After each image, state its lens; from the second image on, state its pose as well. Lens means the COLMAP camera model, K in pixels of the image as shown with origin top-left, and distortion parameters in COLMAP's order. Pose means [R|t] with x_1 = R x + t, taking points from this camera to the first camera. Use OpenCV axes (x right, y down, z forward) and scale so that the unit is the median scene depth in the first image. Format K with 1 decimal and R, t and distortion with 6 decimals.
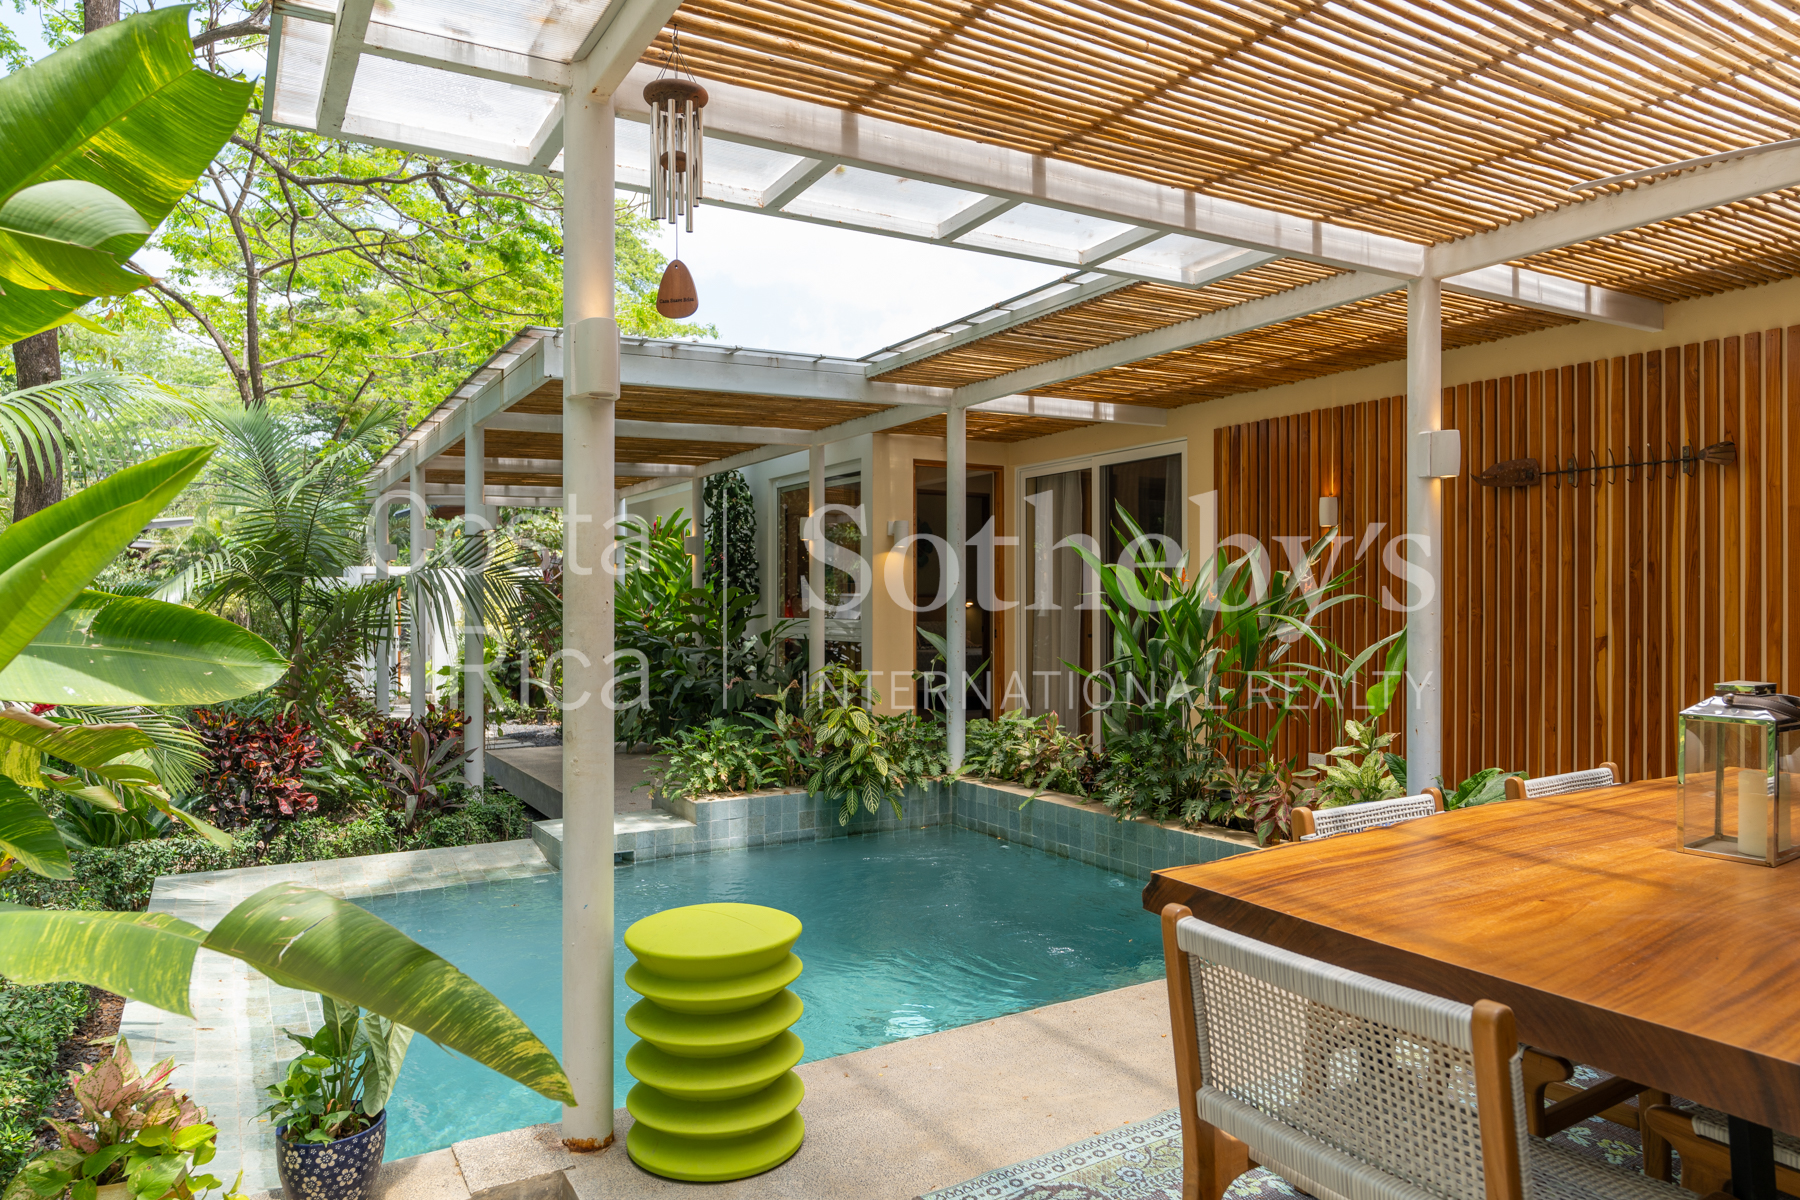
lens RADIAL K [[1130.2, 0, 900.0], [0, 1130.2, 600.0], [0, 0, 1]] dist [-0.002512, -0.000341]
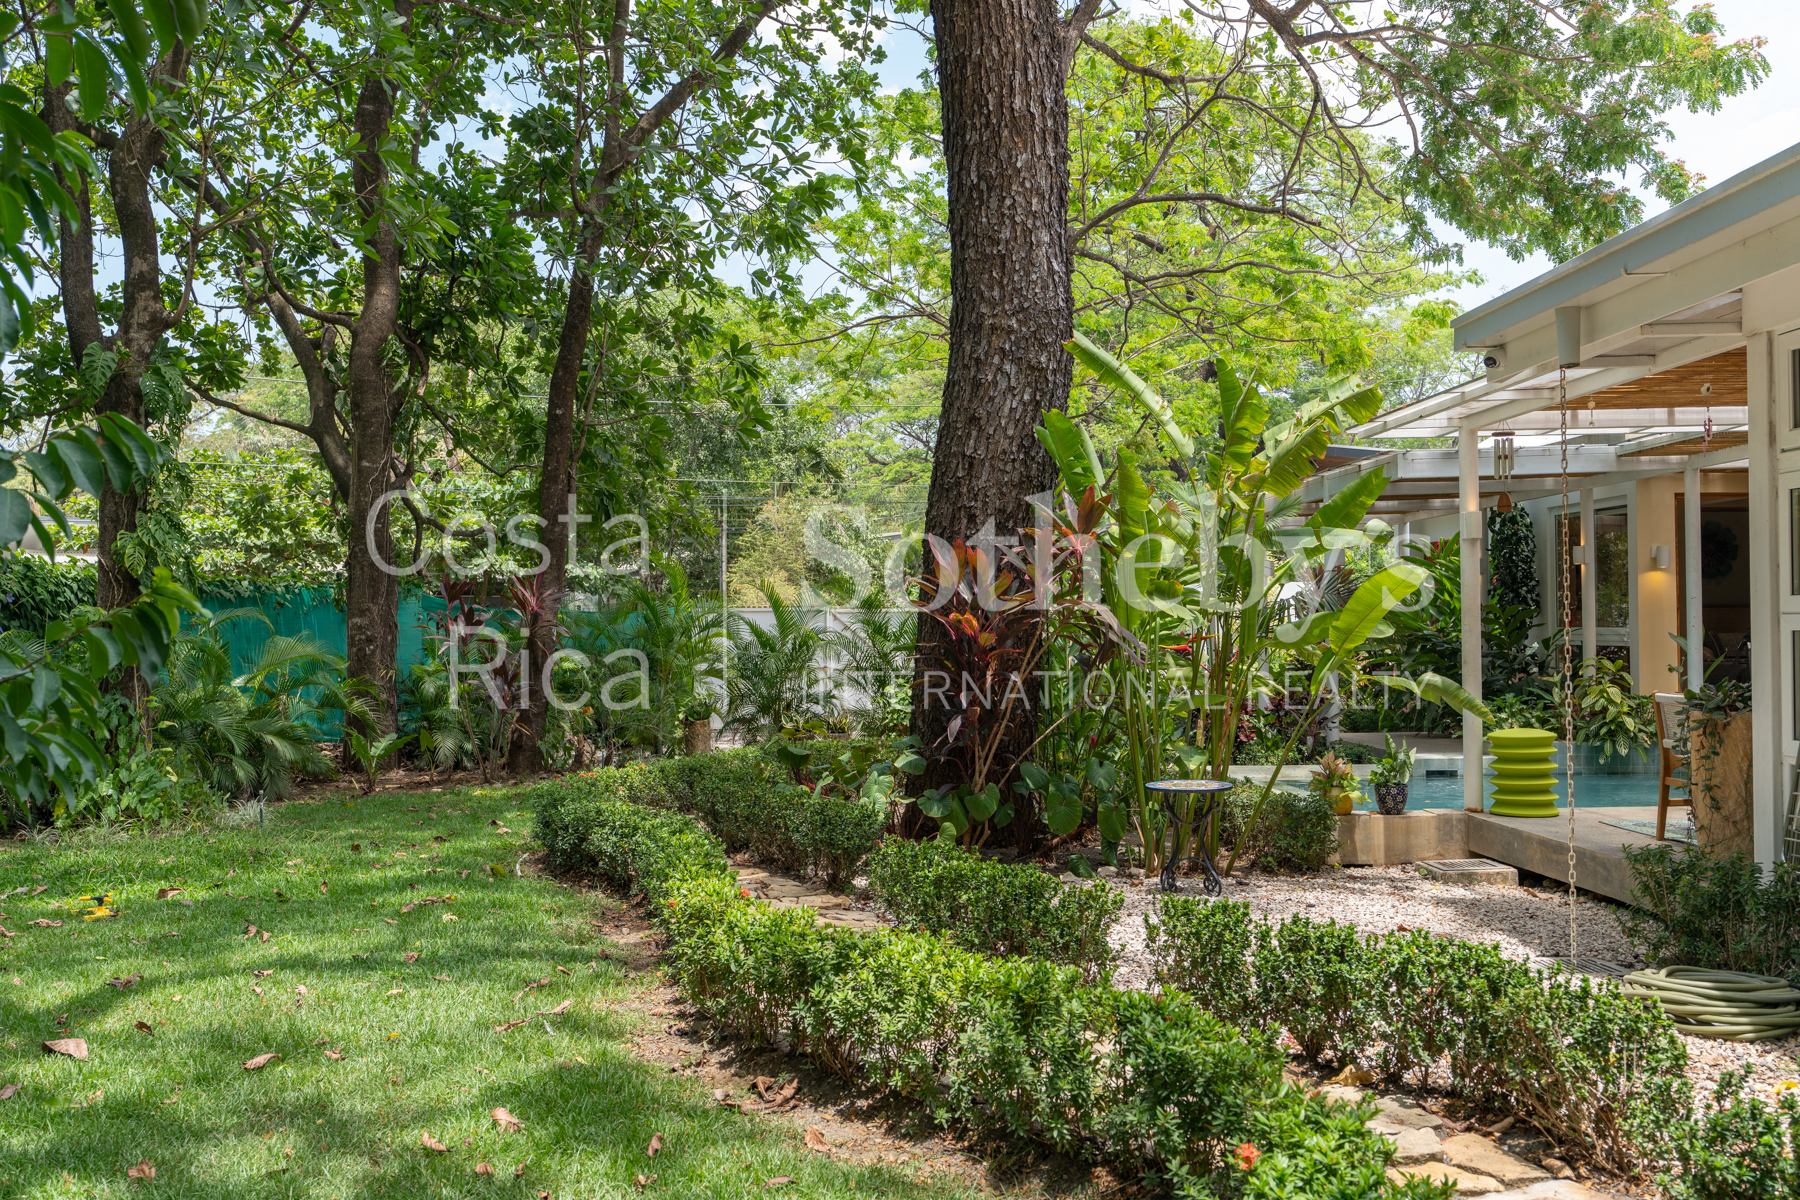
lens RADIAL K [[1592.8, 0, 900.0], [0, 1592.8, 600.0], [0, 0, 1]] dist [-0.005171, -0.004283]
pose [[0.873712, -0.016868, -0.486152, 0.148134], [0.012412, 0.999846, -0.012387, -0.000300], [0.486286, 0.004788, 0.873787, -1.153112]]
